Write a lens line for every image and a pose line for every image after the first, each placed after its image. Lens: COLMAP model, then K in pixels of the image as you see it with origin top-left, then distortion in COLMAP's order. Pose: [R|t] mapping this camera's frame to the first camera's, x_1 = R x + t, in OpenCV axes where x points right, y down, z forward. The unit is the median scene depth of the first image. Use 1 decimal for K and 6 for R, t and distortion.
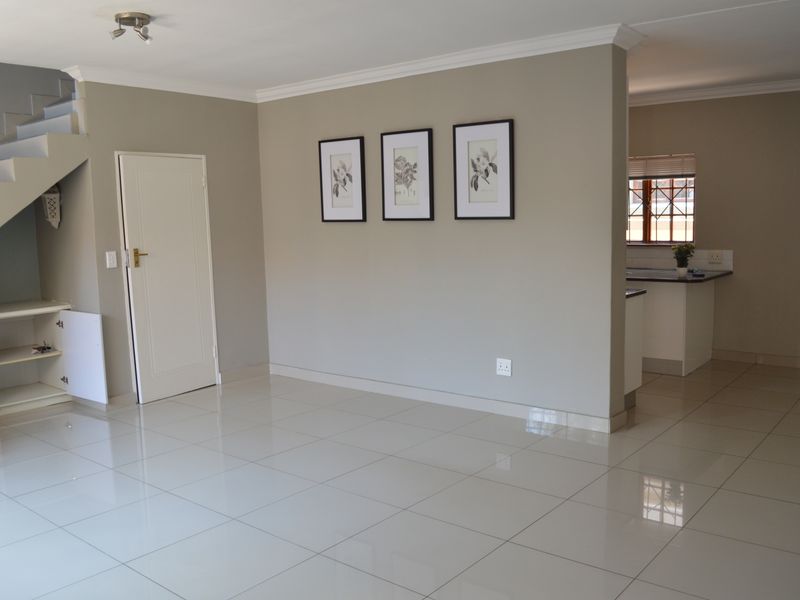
lens RADIAL K [[716.6, 0, 403.4], [0, 716.6, 303.5], [0, 0, 1]] dist [-0.073092, 0.003355]
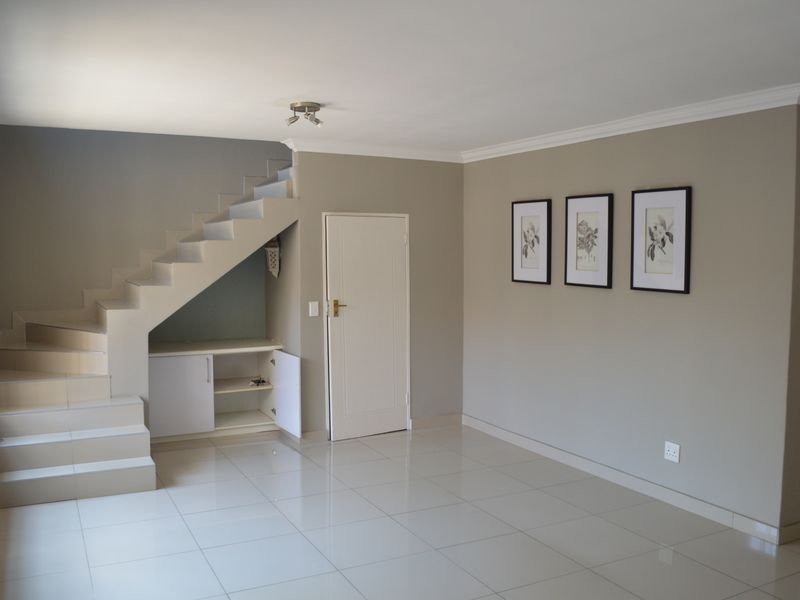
lens RADIAL K [[716.6, 0, 403.4], [0, 716.6, 303.5], [0, 0, 1]] dist [-0.073092, 0.003355]
pose [[0.920260, 0.053720, -0.387602, 0.150676], [-0.071042, 0.997007, -0.030490, -0.045294], [0.384804, 0.055594, 0.921323, 0.014668]]
